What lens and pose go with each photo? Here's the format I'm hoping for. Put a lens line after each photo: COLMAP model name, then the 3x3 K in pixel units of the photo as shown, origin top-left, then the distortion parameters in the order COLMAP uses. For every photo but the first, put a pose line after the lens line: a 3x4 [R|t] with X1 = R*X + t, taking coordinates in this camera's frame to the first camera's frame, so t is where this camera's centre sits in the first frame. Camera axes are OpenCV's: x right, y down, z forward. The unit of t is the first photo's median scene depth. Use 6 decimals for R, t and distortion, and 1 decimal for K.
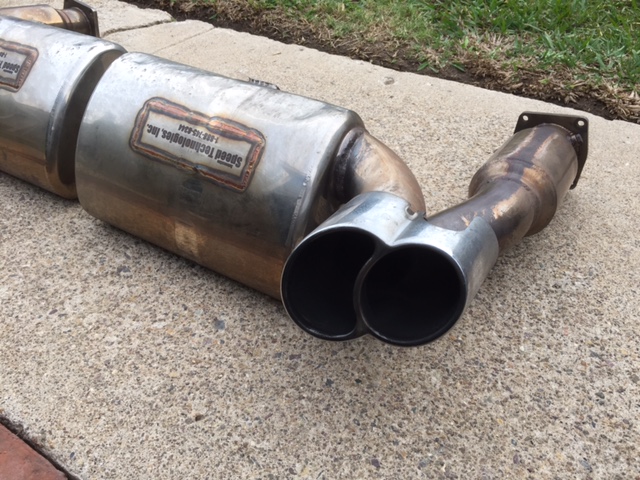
lens RADIAL K [[551.9, 0, 320.0], [0, 551.9, 240.0], [0, 0, 1]] dist [0.085739, -0.132006]
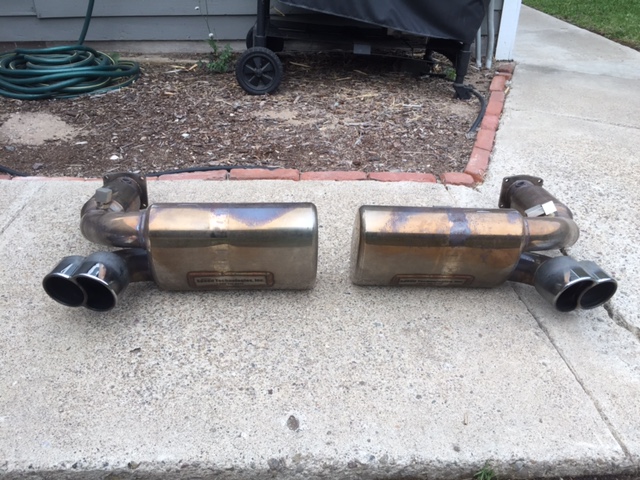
lens RADIAL K [[551.9, 0, 320.0], [0, 551.9, 240.0], [0, 0, 1]] dist [0.085739, -0.132006]
pose [[-0.811346, 0.268189, -0.519416, 0.787659], [-0.398492, 0.396355, 0.827108, -1.917427], [0.427694, 0.878053, -0.214709, 1.747889]]
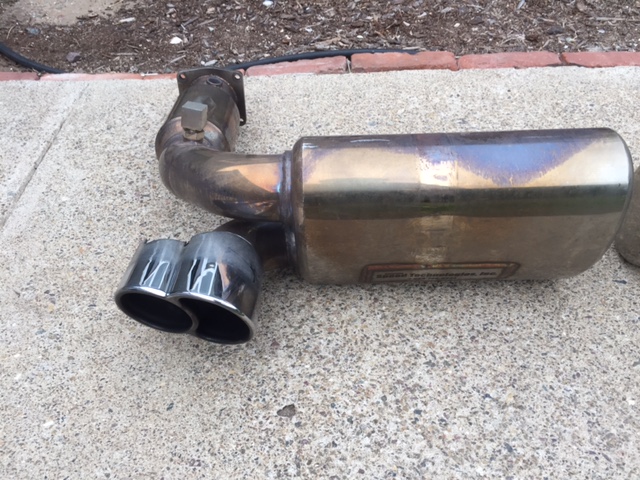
lens RADIAL K [[551.9, 0, 320.0], [0, 551.9, 240.0], [0, 0, 1]] dist [0.085739, -0.132006]
pose [[-0.837498, 0.375618, -0.396872, 0.675796], [-0.338019, 0.214544, 0.916359, -1.136974], [0.429348, 0.901599, -0.052714, 1.270646]]
